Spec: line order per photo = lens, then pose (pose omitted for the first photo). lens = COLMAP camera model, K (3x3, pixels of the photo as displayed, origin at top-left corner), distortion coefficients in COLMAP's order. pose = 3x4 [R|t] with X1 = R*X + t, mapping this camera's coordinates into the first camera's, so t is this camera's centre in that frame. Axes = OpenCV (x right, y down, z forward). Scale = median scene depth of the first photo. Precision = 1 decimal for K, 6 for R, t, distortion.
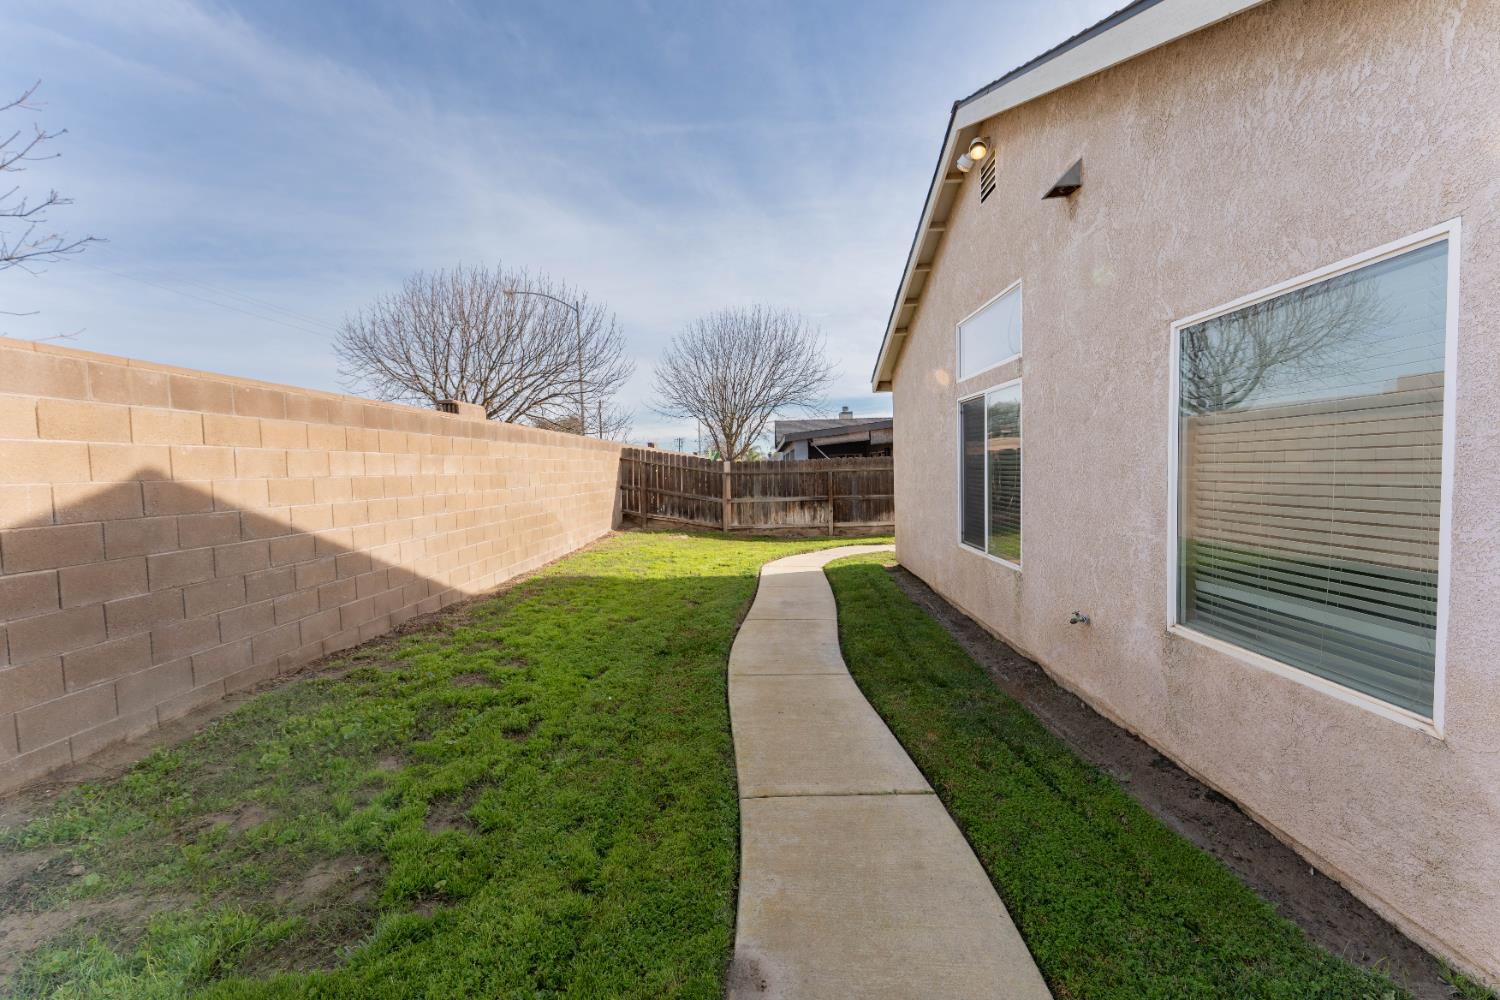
lens RADIAL K [[594.7, 0, 754.3], [0, 594.7, 498.5], [0, 0, 1]] dist [0.000733, -0.000234]
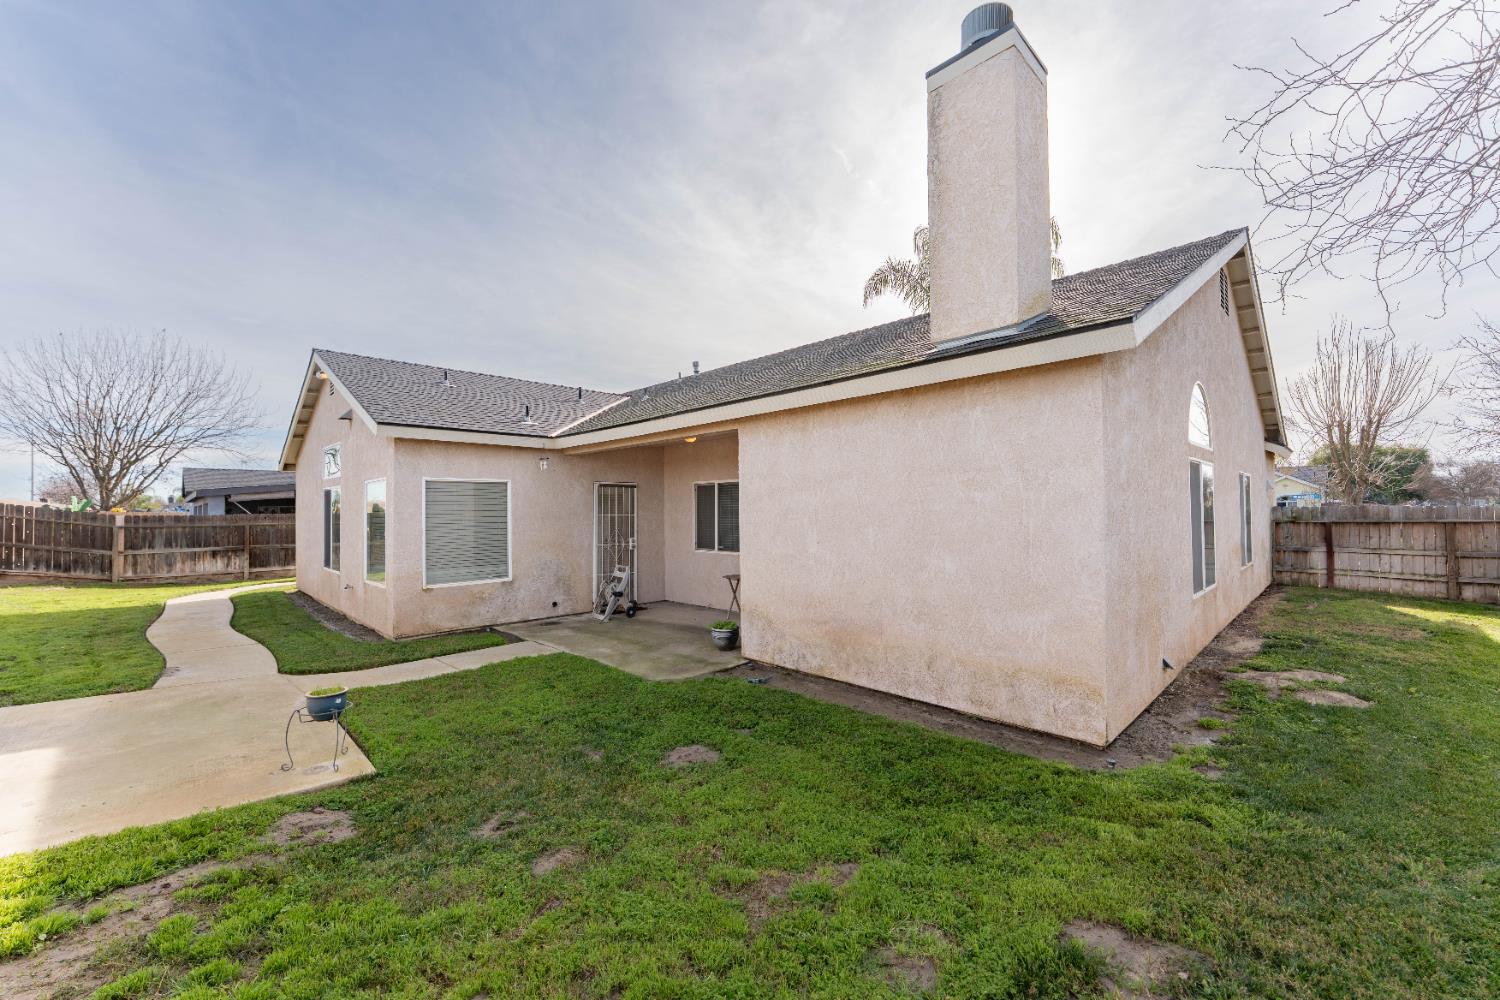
lens RADIAL K [[594.7, 0, 751.2], [0, 594.7, 502.5], [0, 0, 1]] dist [0.000733, -0.000234]
pose [[0.696699, 0.030592, 0.716711, -0.023154], [0.026728, 0.997290, -0.068550, 0.016851], [-0.716866, 0.066915, 0.693993, -0.533742]]
